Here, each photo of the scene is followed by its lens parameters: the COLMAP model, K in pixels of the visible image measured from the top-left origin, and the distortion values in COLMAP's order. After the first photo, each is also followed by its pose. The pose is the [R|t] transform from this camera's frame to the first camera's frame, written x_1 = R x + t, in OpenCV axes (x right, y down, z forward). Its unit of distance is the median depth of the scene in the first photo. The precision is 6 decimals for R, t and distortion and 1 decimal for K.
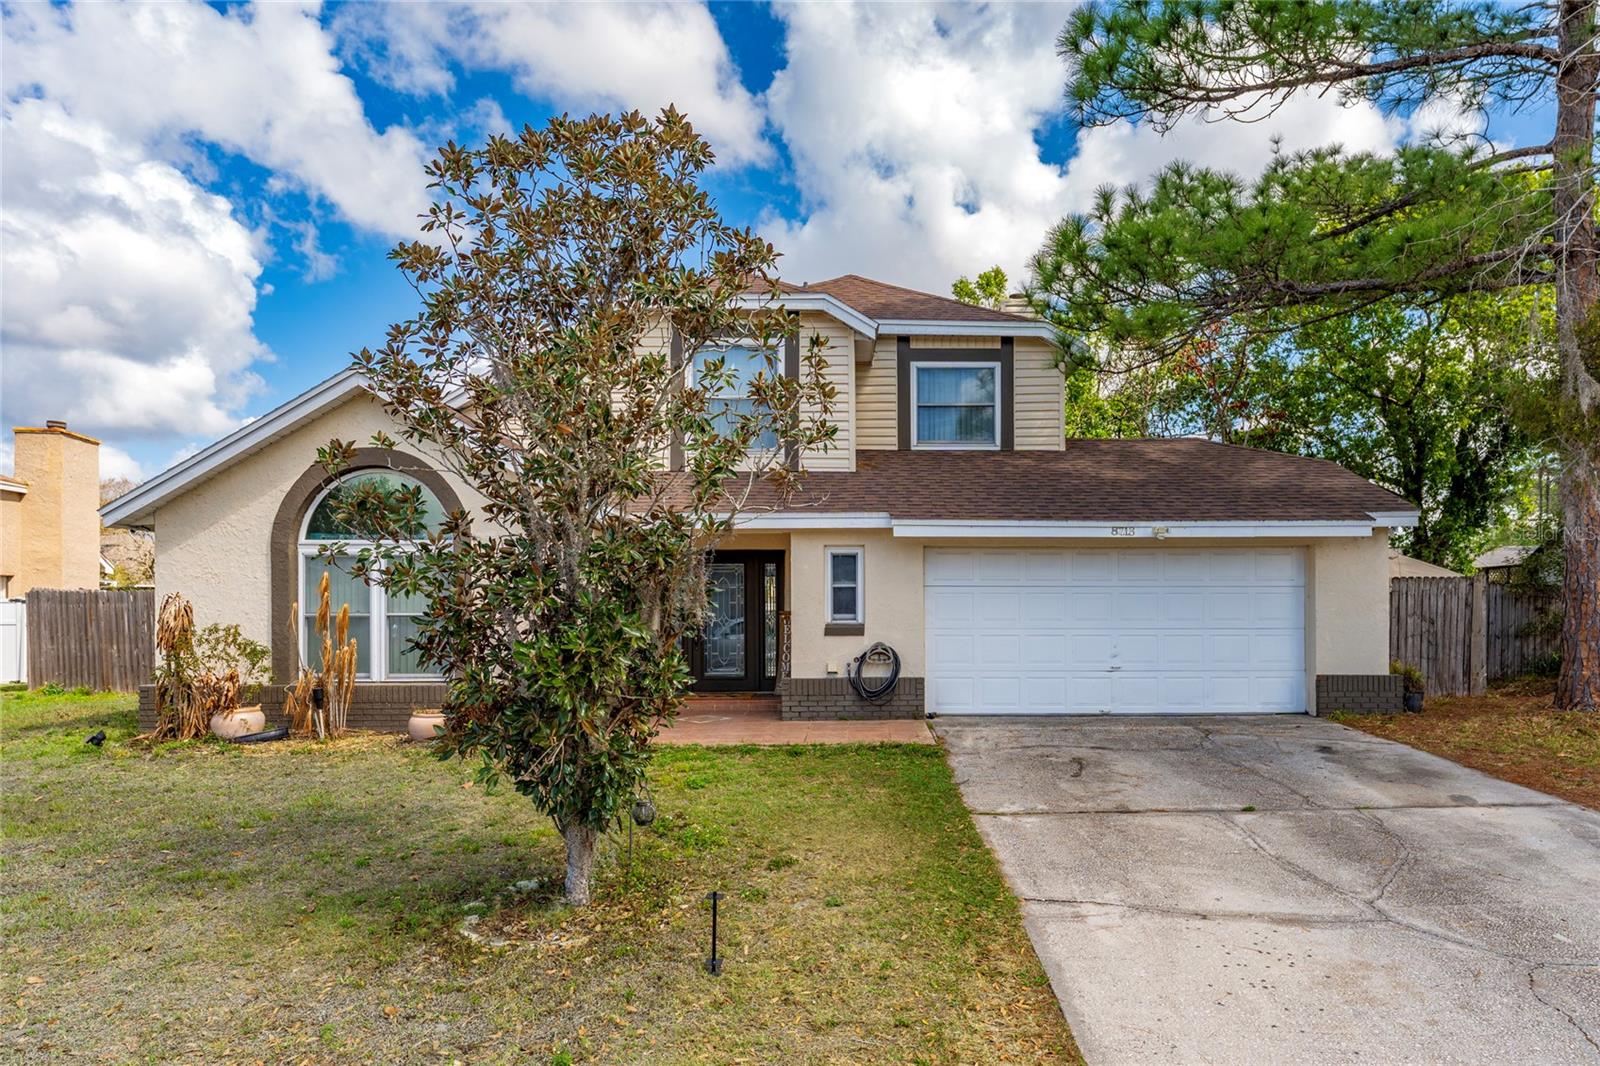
lens RADIAL K [[888.5, 0, 770.0], [0, 888.5, 606.6], [0, 0, 1]] dist [0.011149, -0.003910]
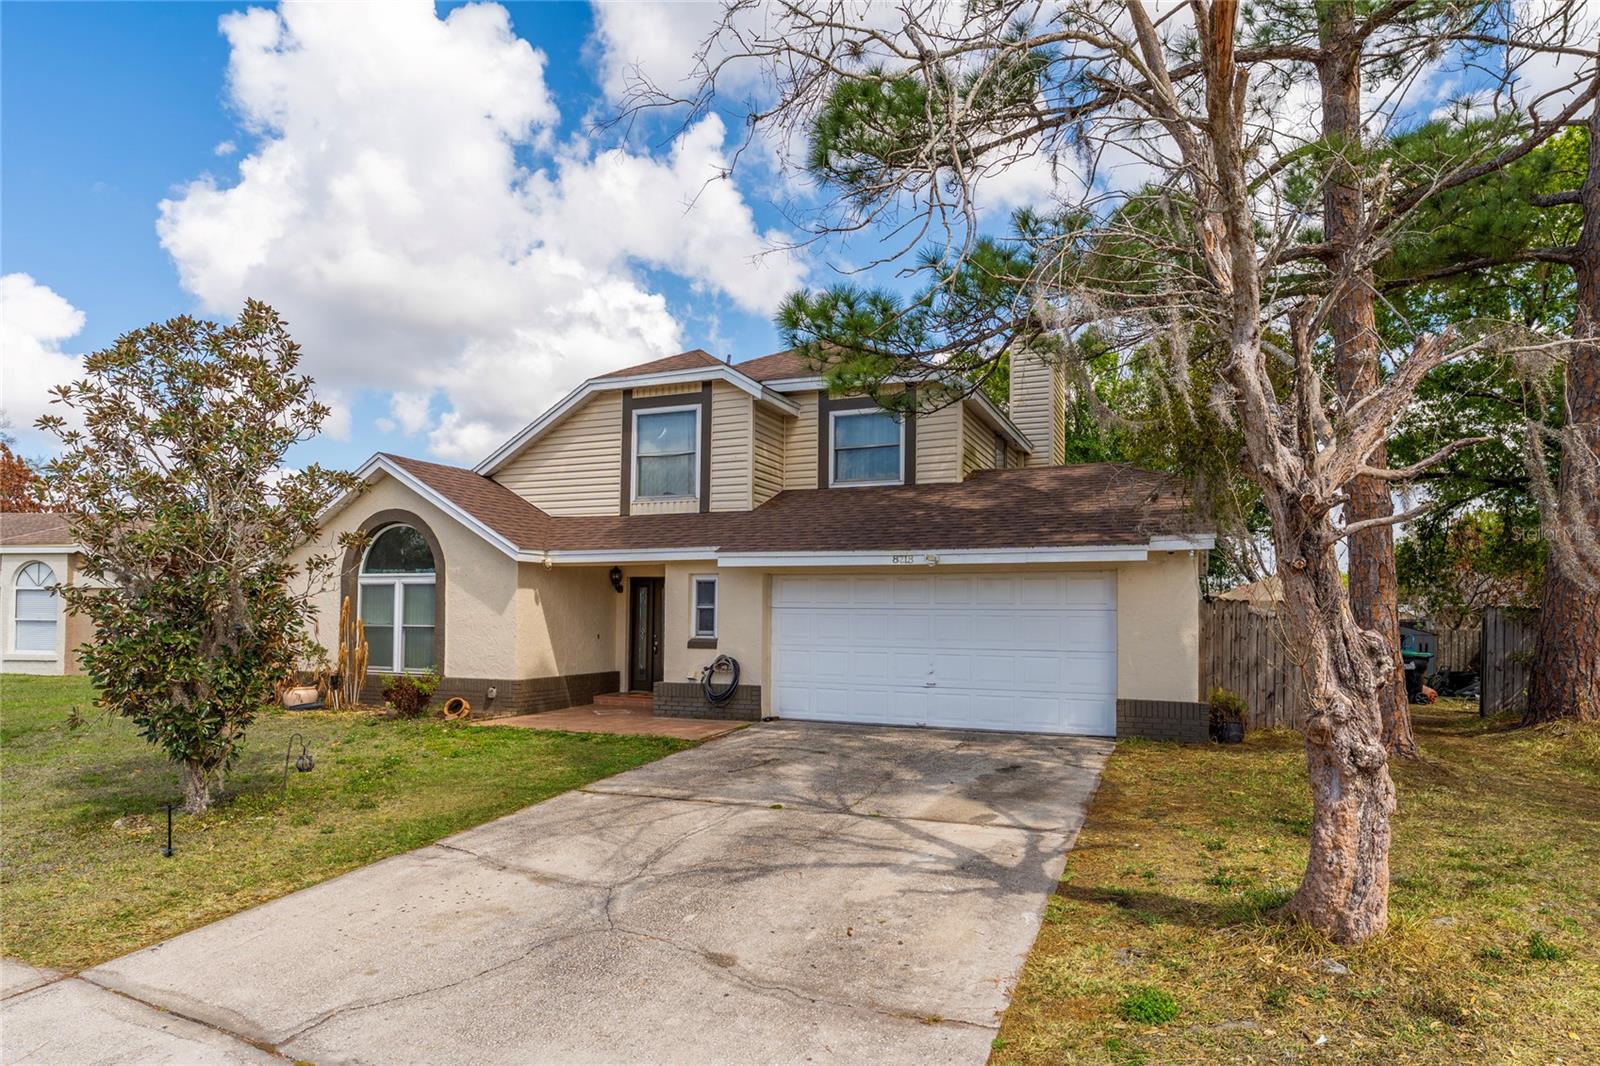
lens RADIAL K [[809.2, 0, 819.3], [0, 809.2, 605.2], [0, 0, 1]] dist [-0.004725, 0.000871]
pose [[0.933629, 0.004254, -0.358217, 0.623054], [-0.011649, 0.999761, -0.018488, -0.007541], [0.358053, 0.021433, 0.933455, 0.031990]]
